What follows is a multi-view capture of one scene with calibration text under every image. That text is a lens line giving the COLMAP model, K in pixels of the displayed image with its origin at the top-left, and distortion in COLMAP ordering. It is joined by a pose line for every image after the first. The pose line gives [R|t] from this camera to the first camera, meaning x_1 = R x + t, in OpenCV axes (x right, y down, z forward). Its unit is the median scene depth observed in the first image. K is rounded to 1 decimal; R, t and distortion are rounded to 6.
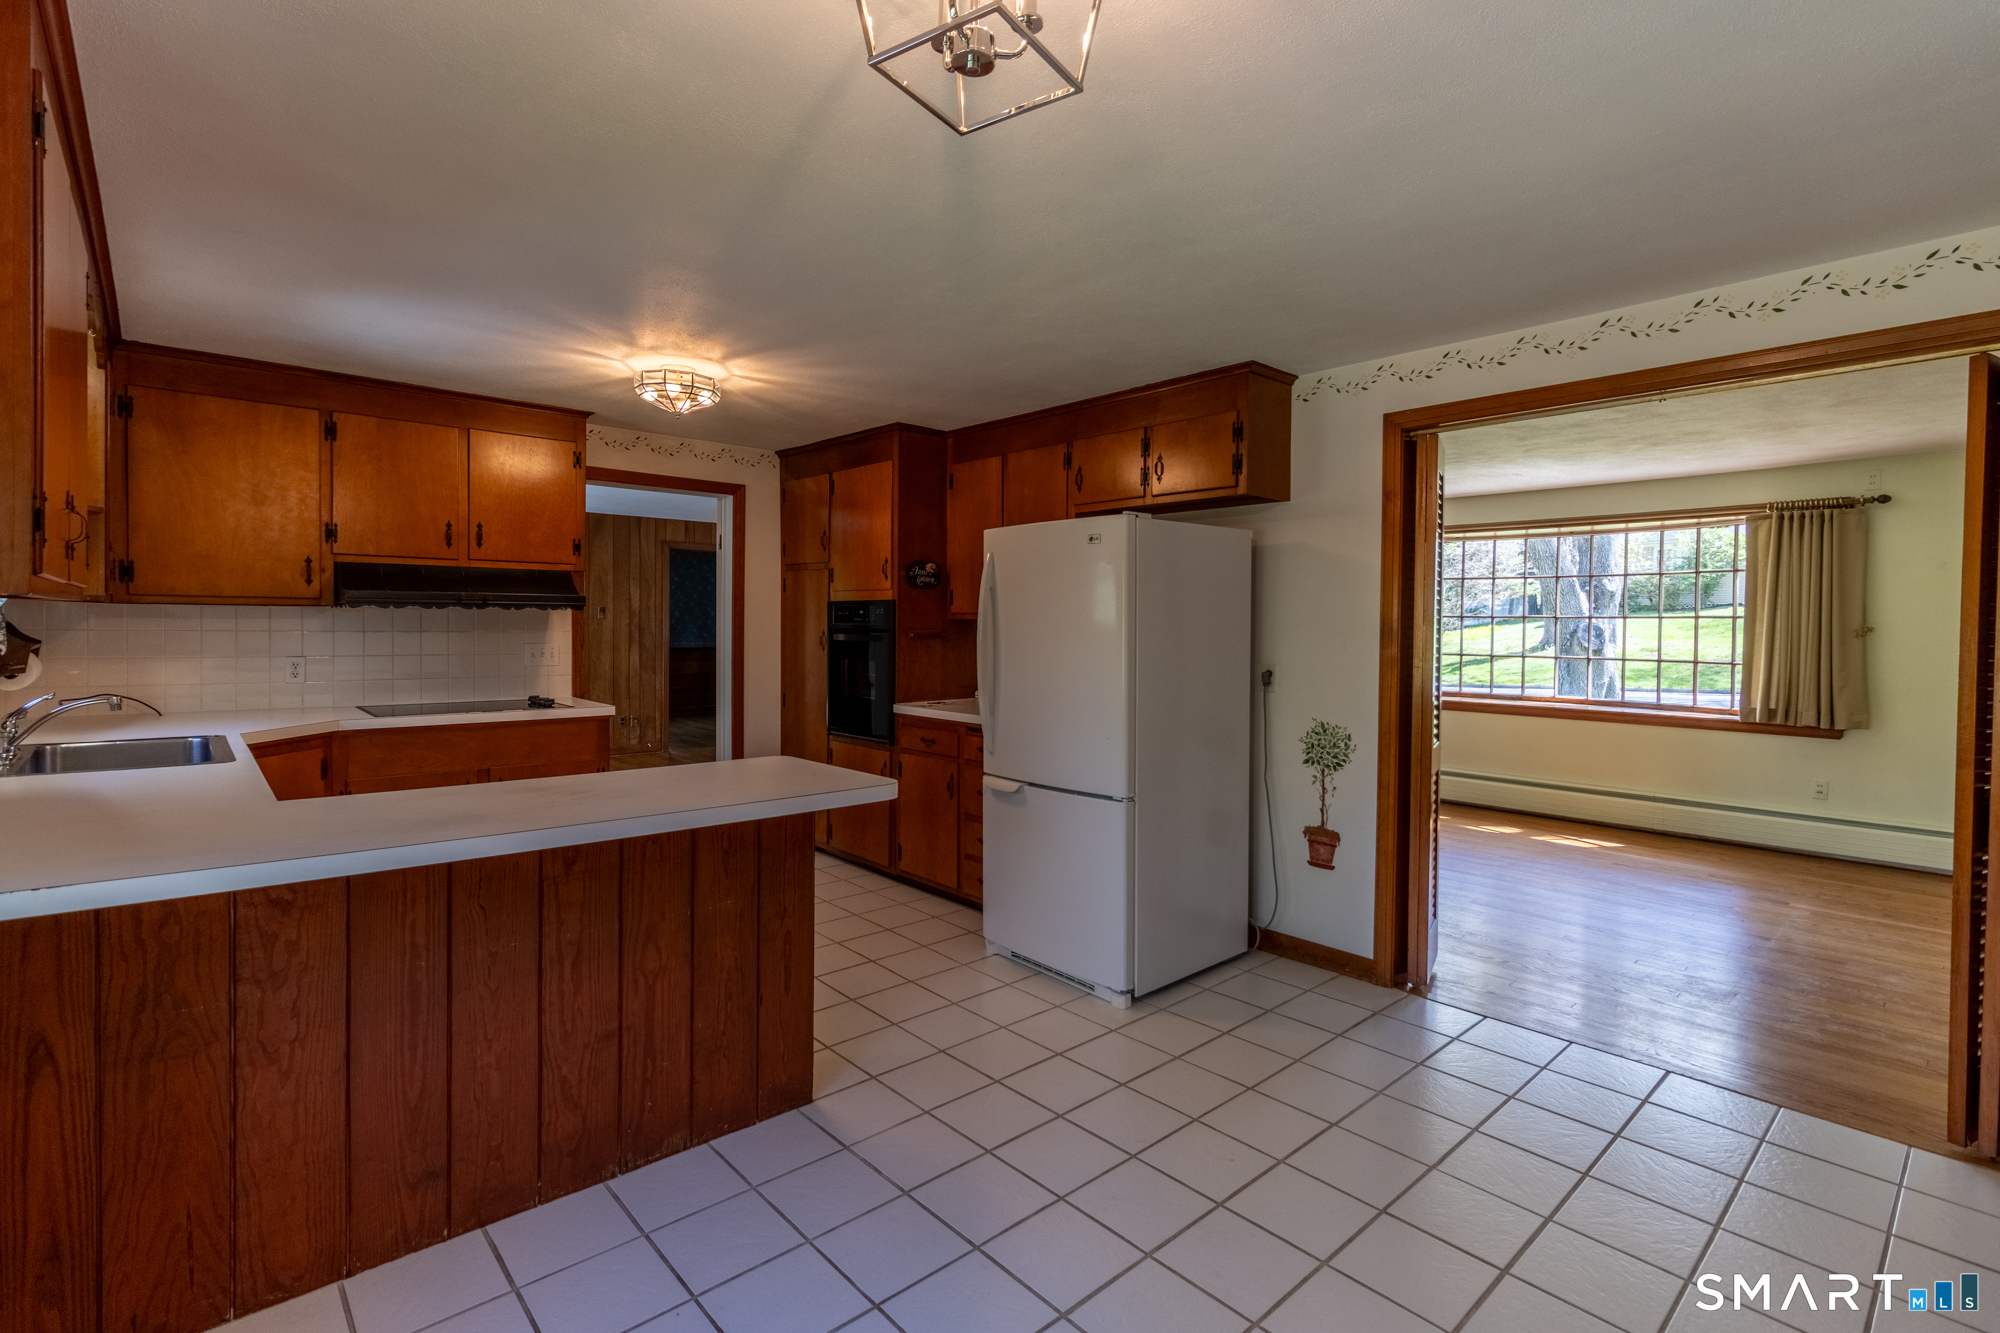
lens RADIAL K [[921.3, 0, 998.8], [0, 921.3, 642.7], [0, 0, 1]] dist [-0.001197, 0.001159]
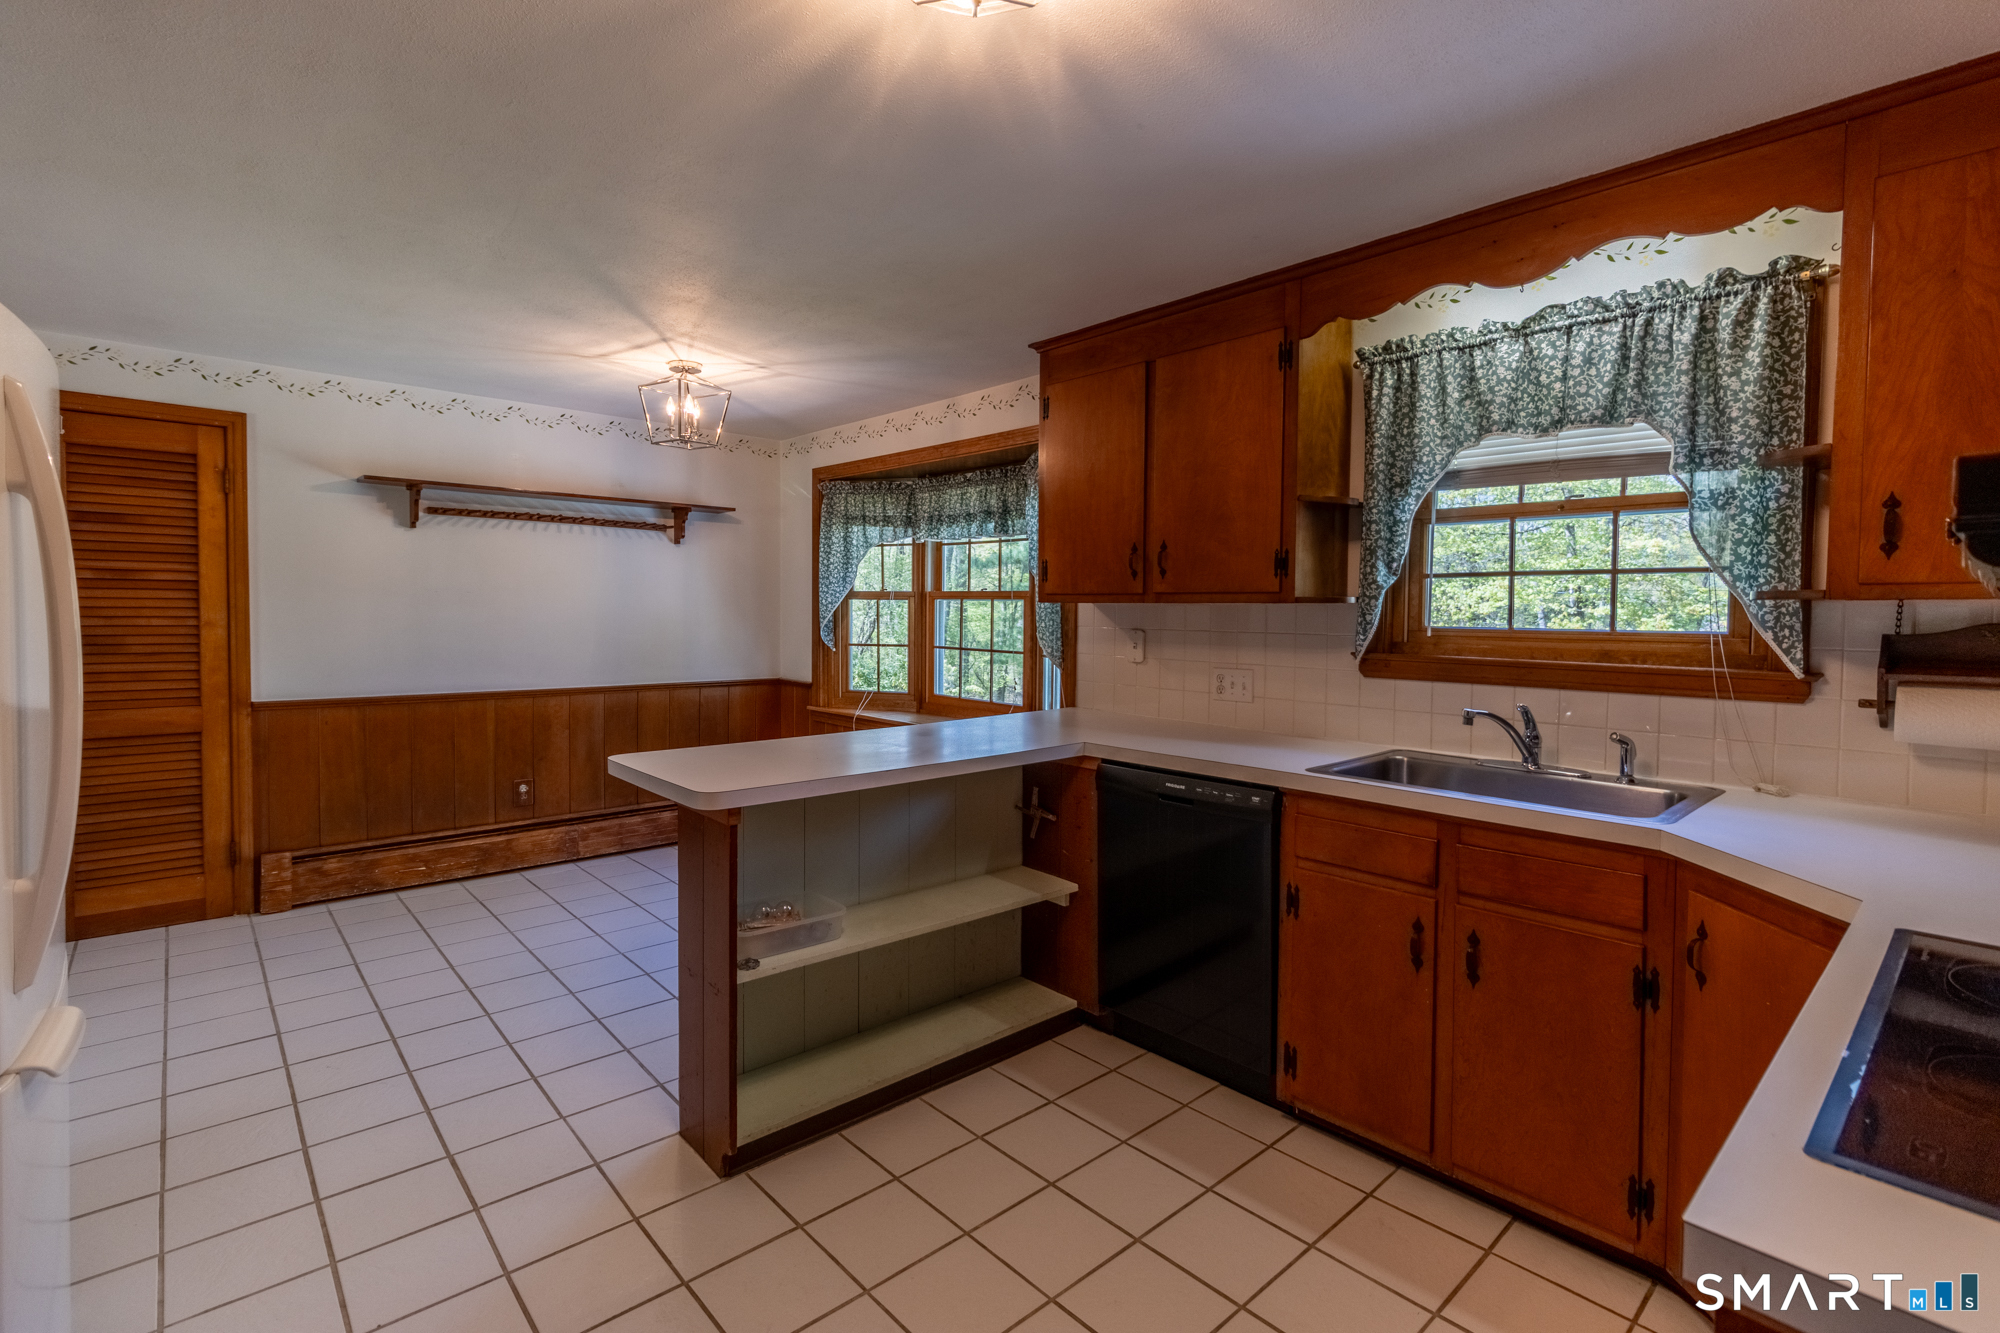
lens RADIAL K [[921.3, 0, 998.8], [0, 921.3, 642.7], [0, 0, 1]] dist [-0.001197, 0.001159]
pose [[-0.999708, -0.023634, -0.004976, -0.325810], [-0.023879, 0.998106, 0.056702, -0.029196], [0.003627, 0.056804, -0.998379, 1.217966]]
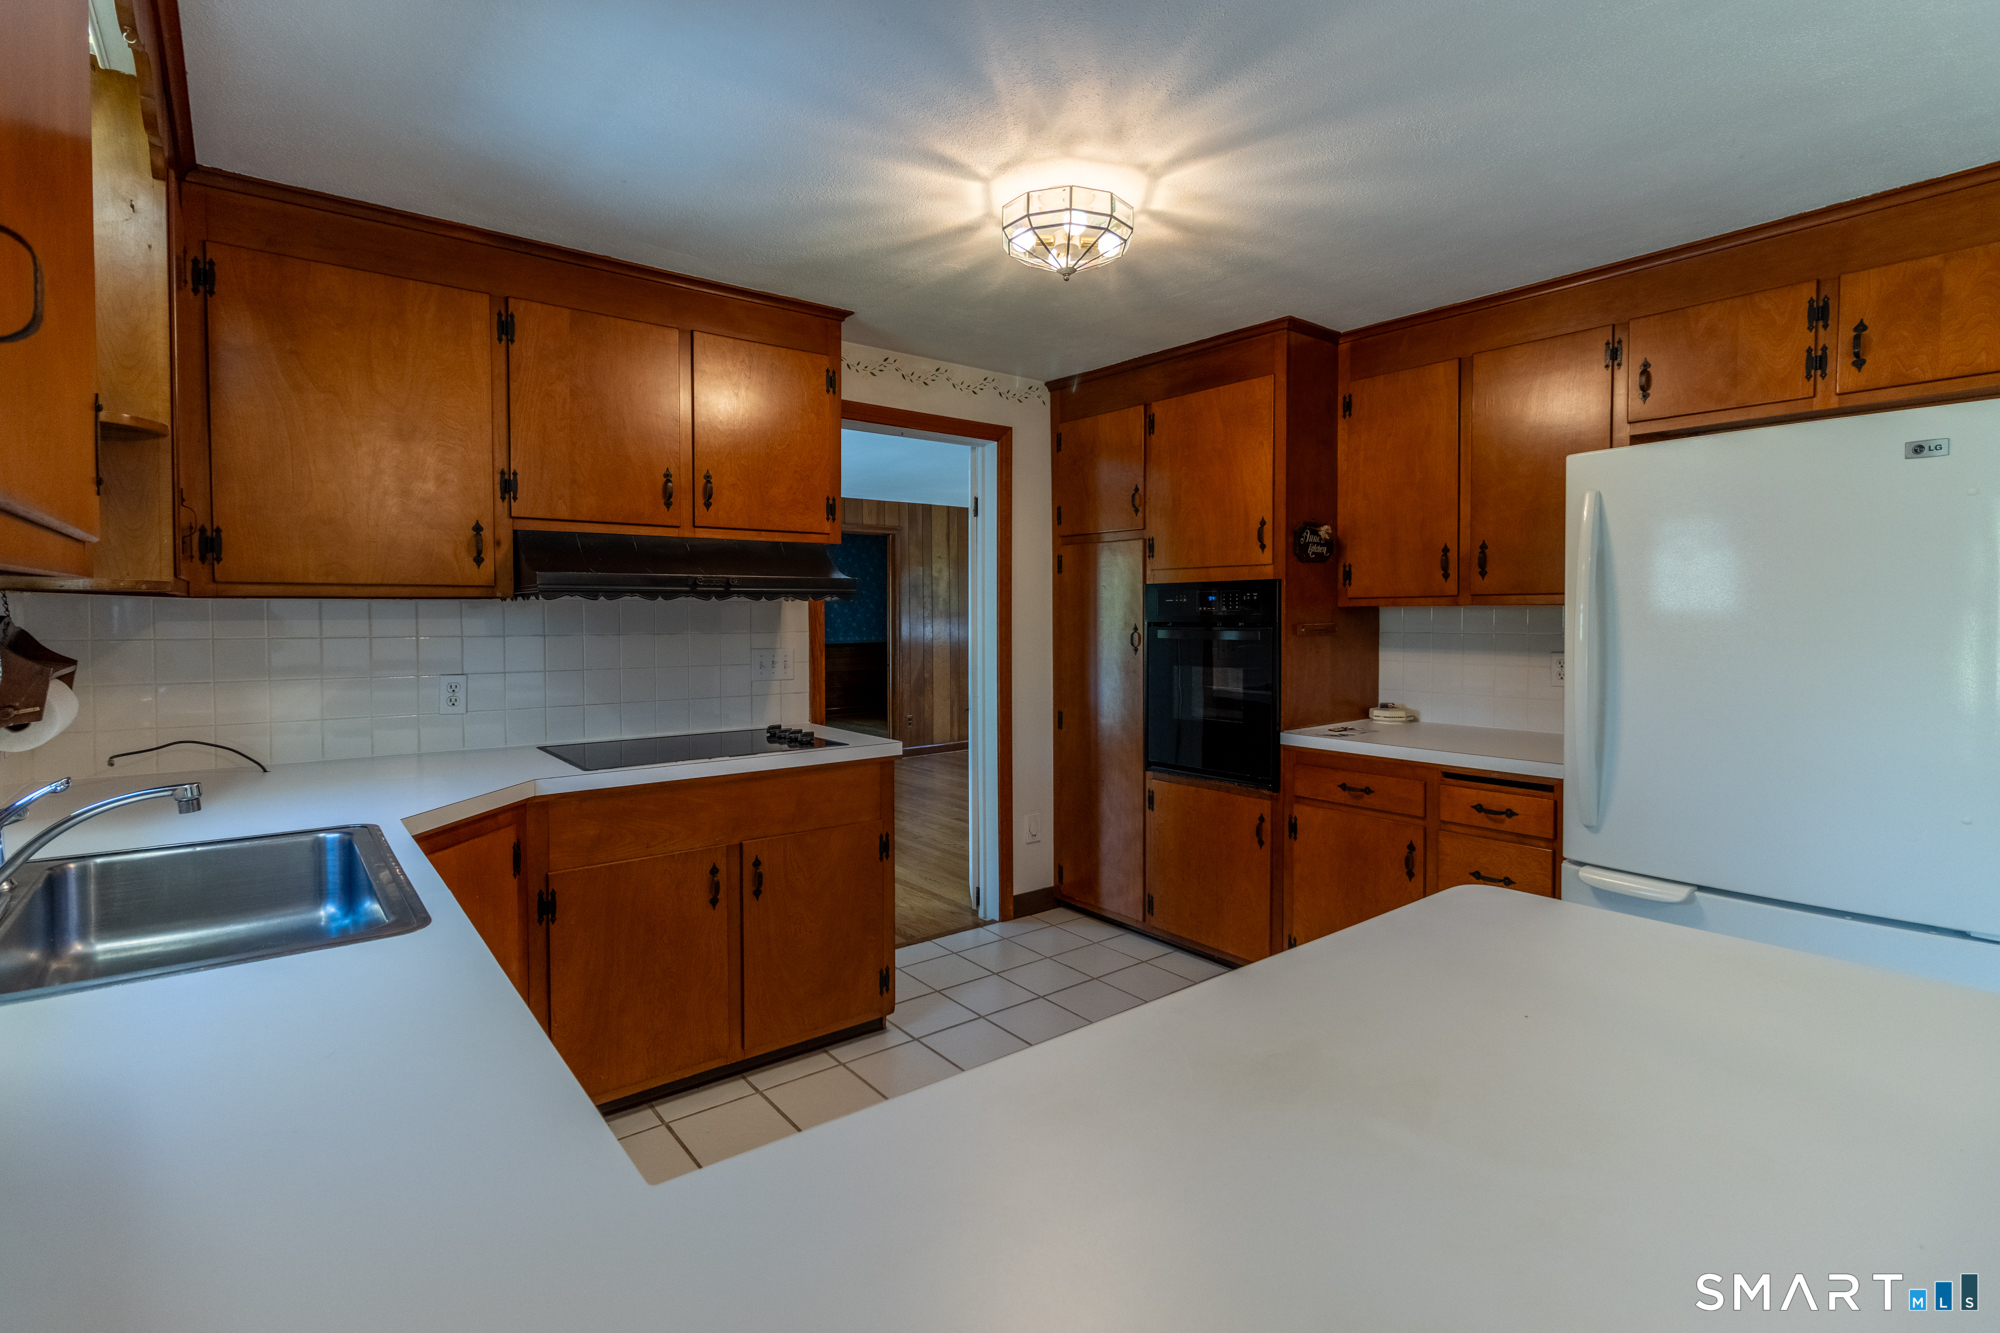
lens RADIAL K [[931.5, 0, 997.7], [0, 931.5, 641.0], [0, 0, 1]] dist [0.000532, 0.001968]
pose [[0.998084, -0.011513, -0.060801, -0.325696], [0.011976, 0.999902, 0.007255, -0.009580], [0.060711, -0.007970, 0.998124, 0.346648]]
